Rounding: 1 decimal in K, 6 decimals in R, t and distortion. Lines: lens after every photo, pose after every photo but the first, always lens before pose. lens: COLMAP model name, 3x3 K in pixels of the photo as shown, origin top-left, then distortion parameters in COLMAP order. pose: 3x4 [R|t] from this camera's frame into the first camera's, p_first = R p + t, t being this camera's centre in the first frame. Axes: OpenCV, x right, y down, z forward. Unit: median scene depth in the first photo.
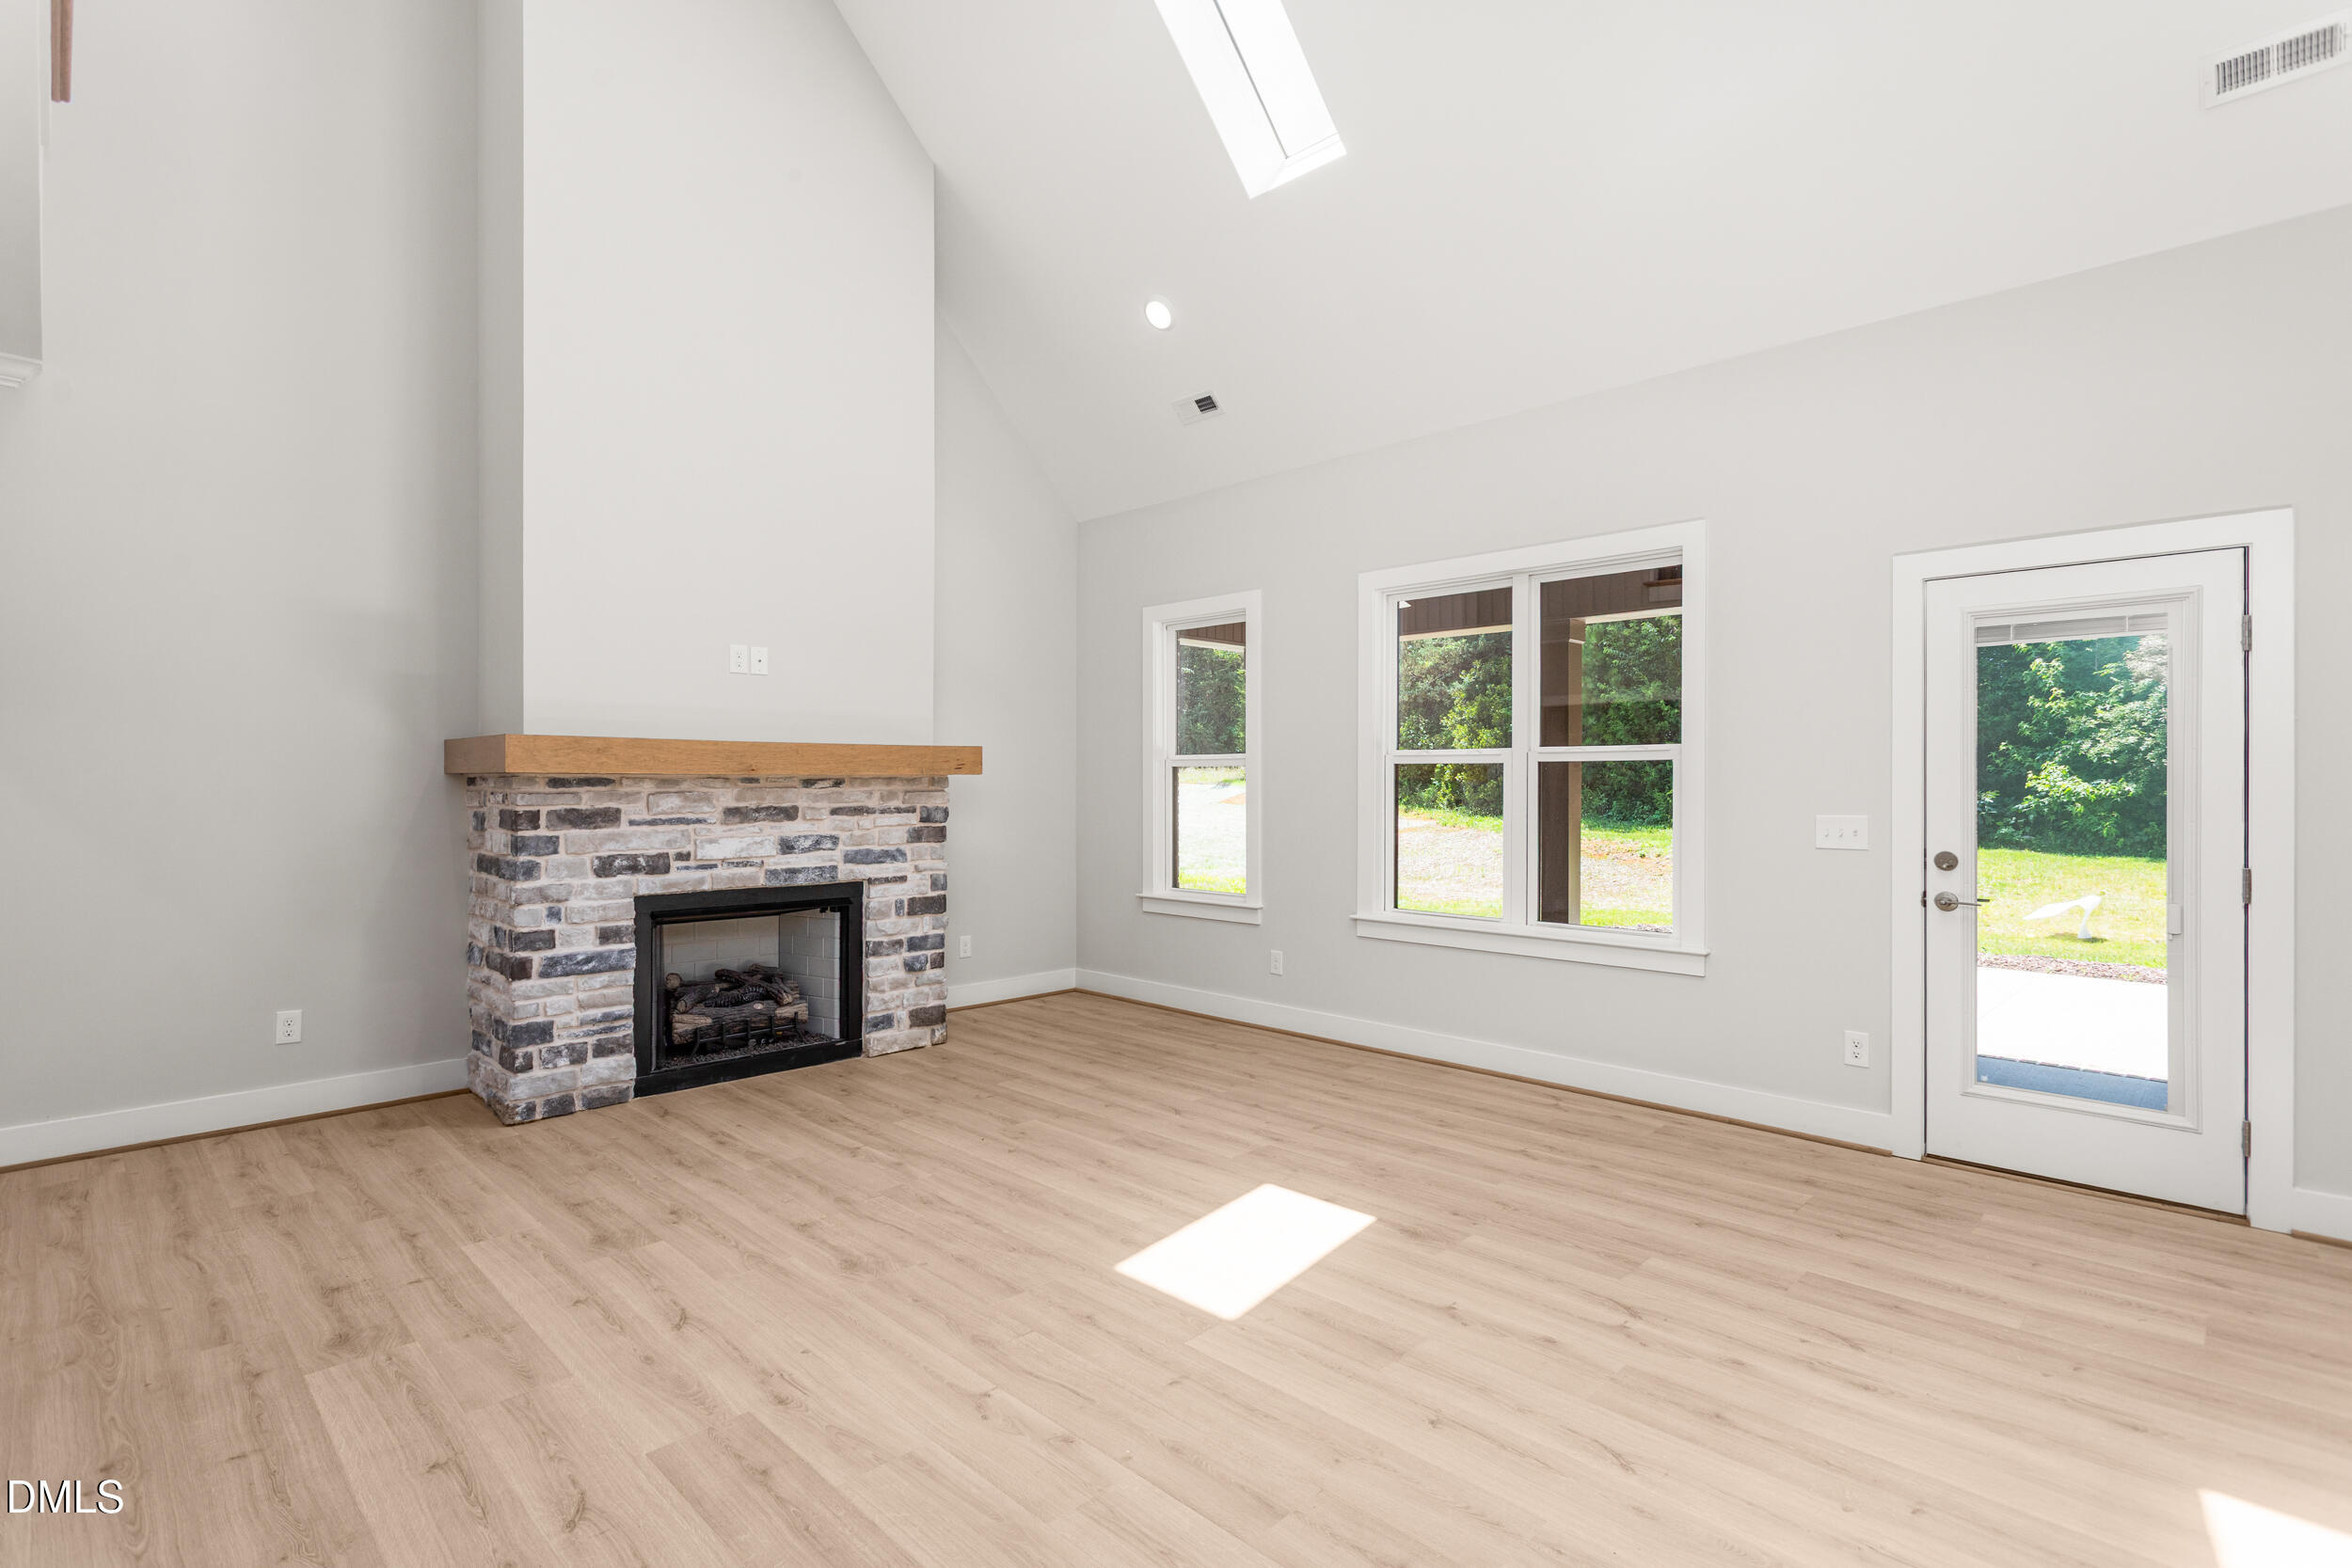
lens RADIAL K [[1130.2, 0, 1169.4], [0, 1130.2, 793.8], [0, 0, 1]] dist [-0.006407, 0.005167]
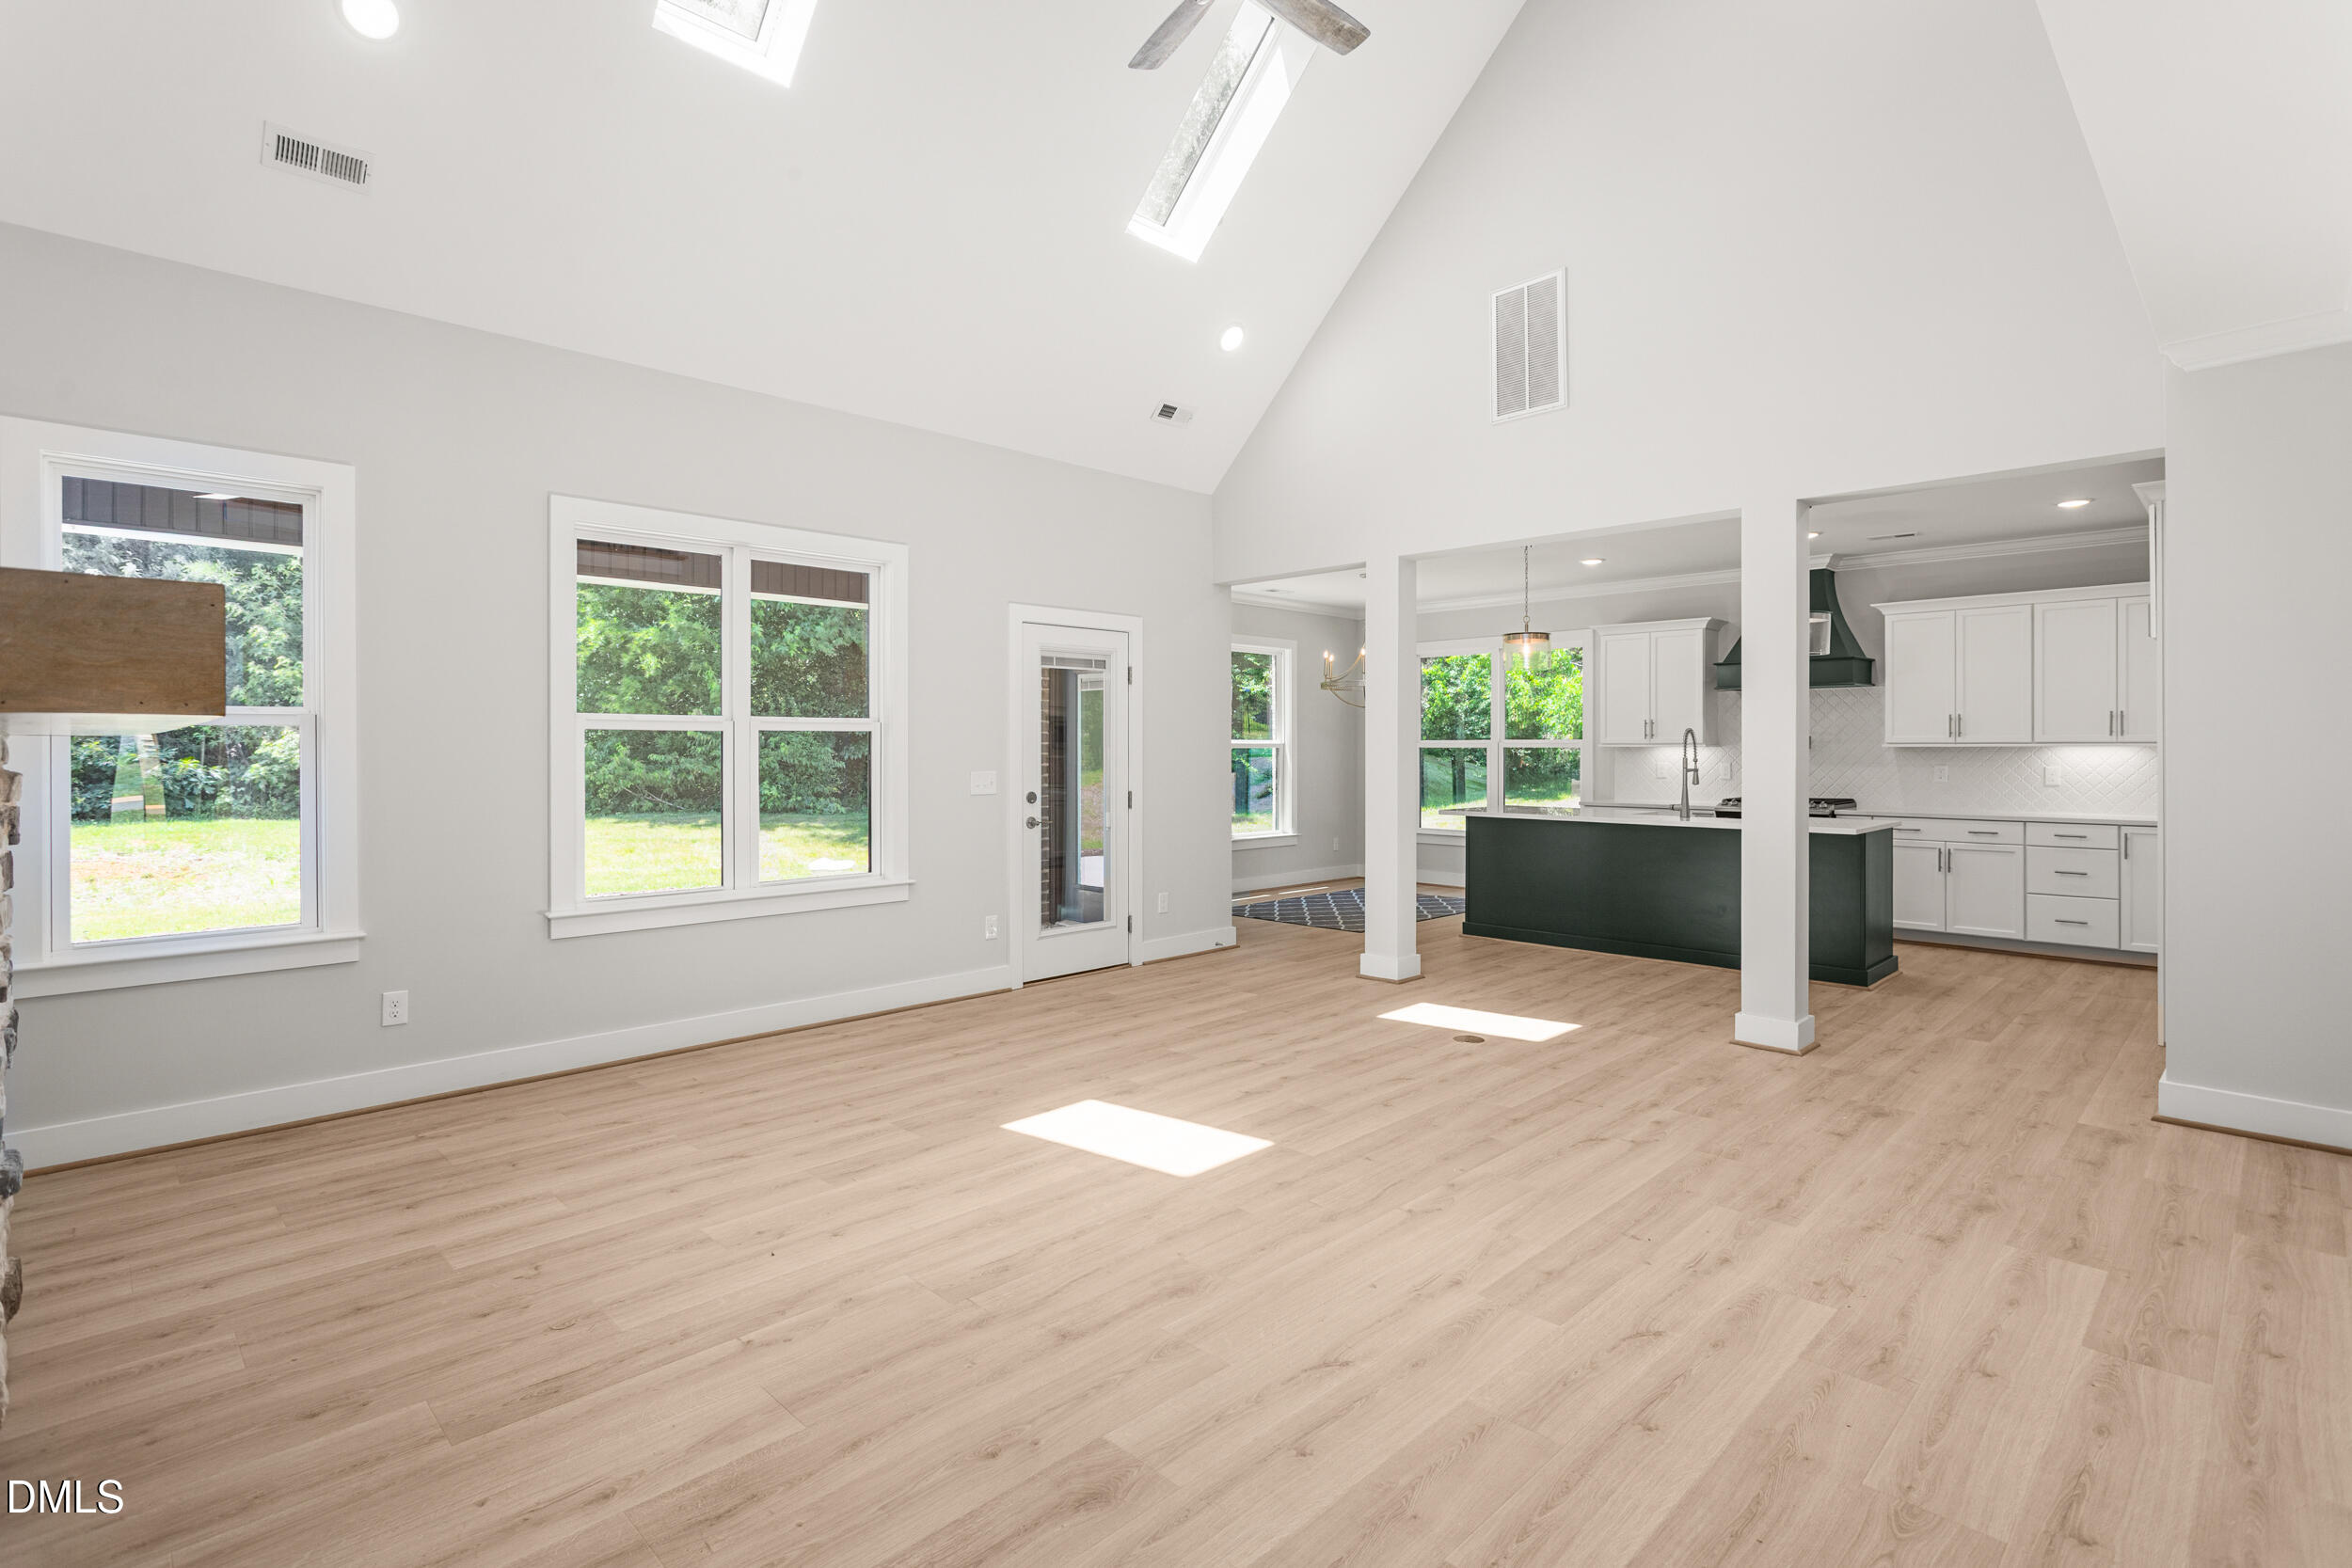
lens RADIAL K [[1130.2, 0, 1170.1], [0, 1130.2, 753.6], [0, 0, 1]] dist [-0.006407, 0.005167]
pose [[0.001158, -0.005523, 0.999984, -0.822136], [0.012278, 0.999909, 0.005509, -0.008549], [-0.999924, 0.012271, 0.001225, 0.704072]]
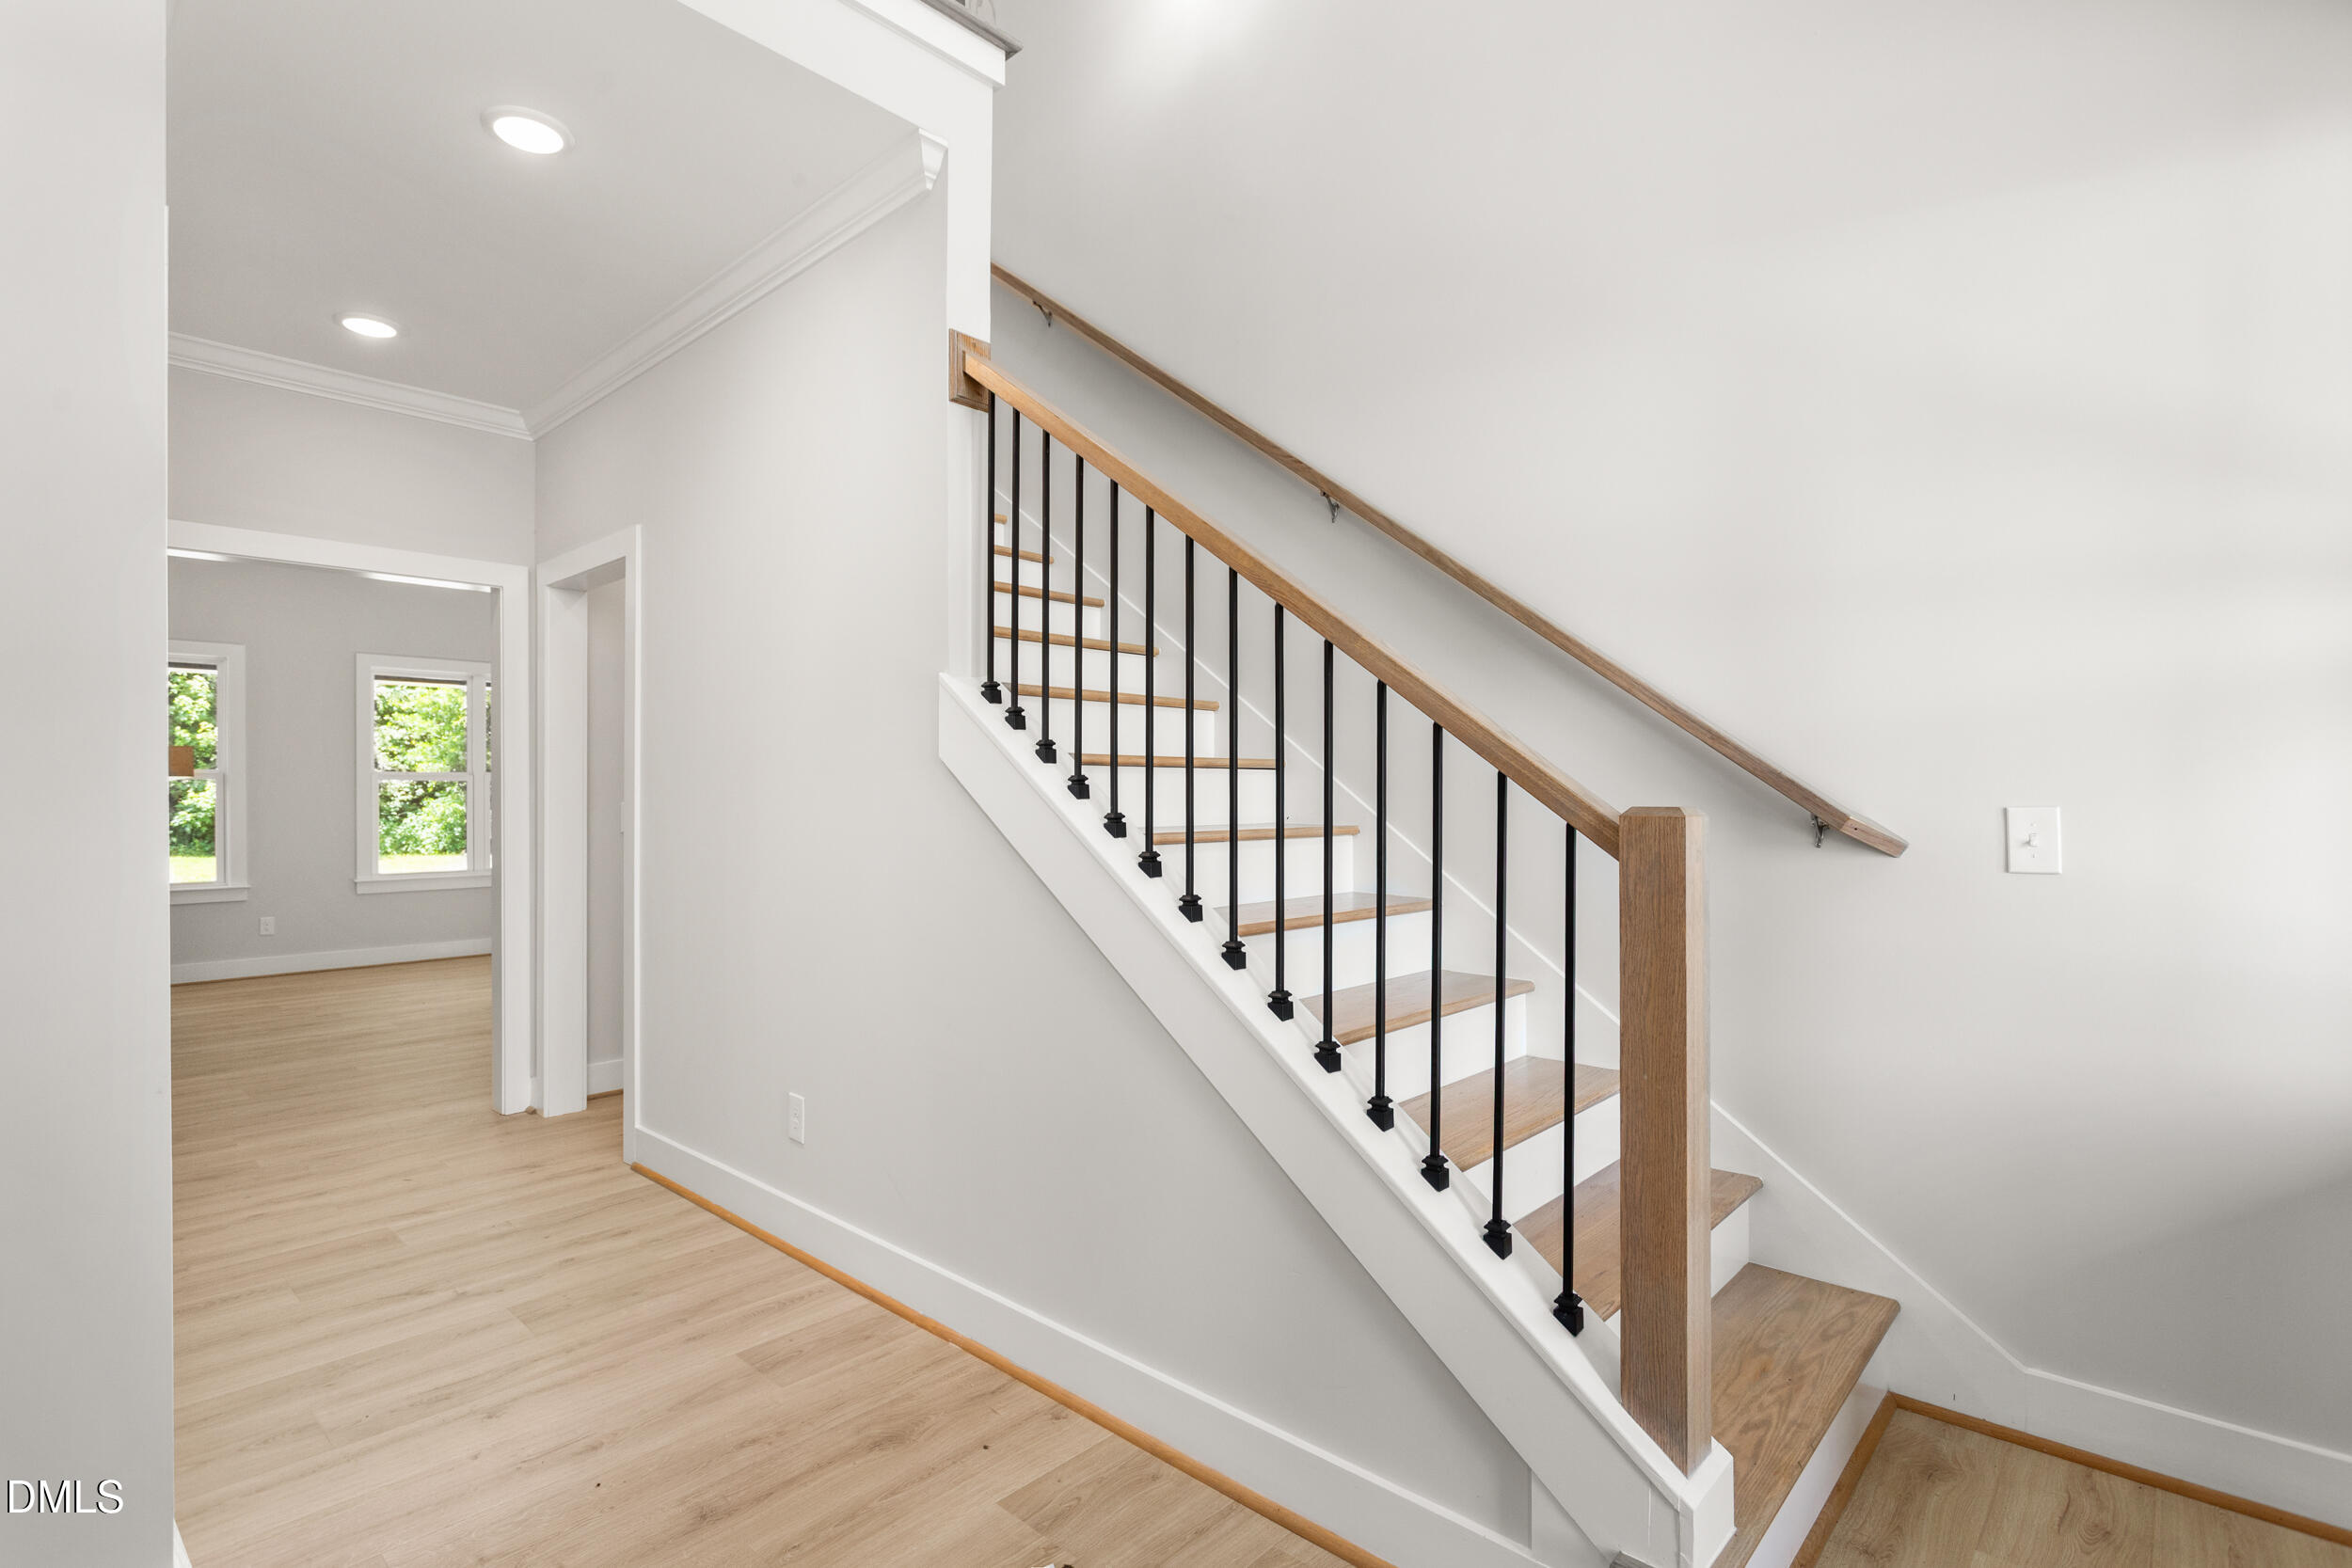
lens RADIAL K [[1130.2, 0, 1183.5], [0, 1130.2, 796.7], [0, 0, 1]] dist [-0.006407, 0.005167]
pose [[-0.046803, 0.002928, 0.998900, -1.723100], [0.017742, 0.999840, -0.002099, 0.026448], [-0.998747, 0.017624, -0.046847, -0.004785]]
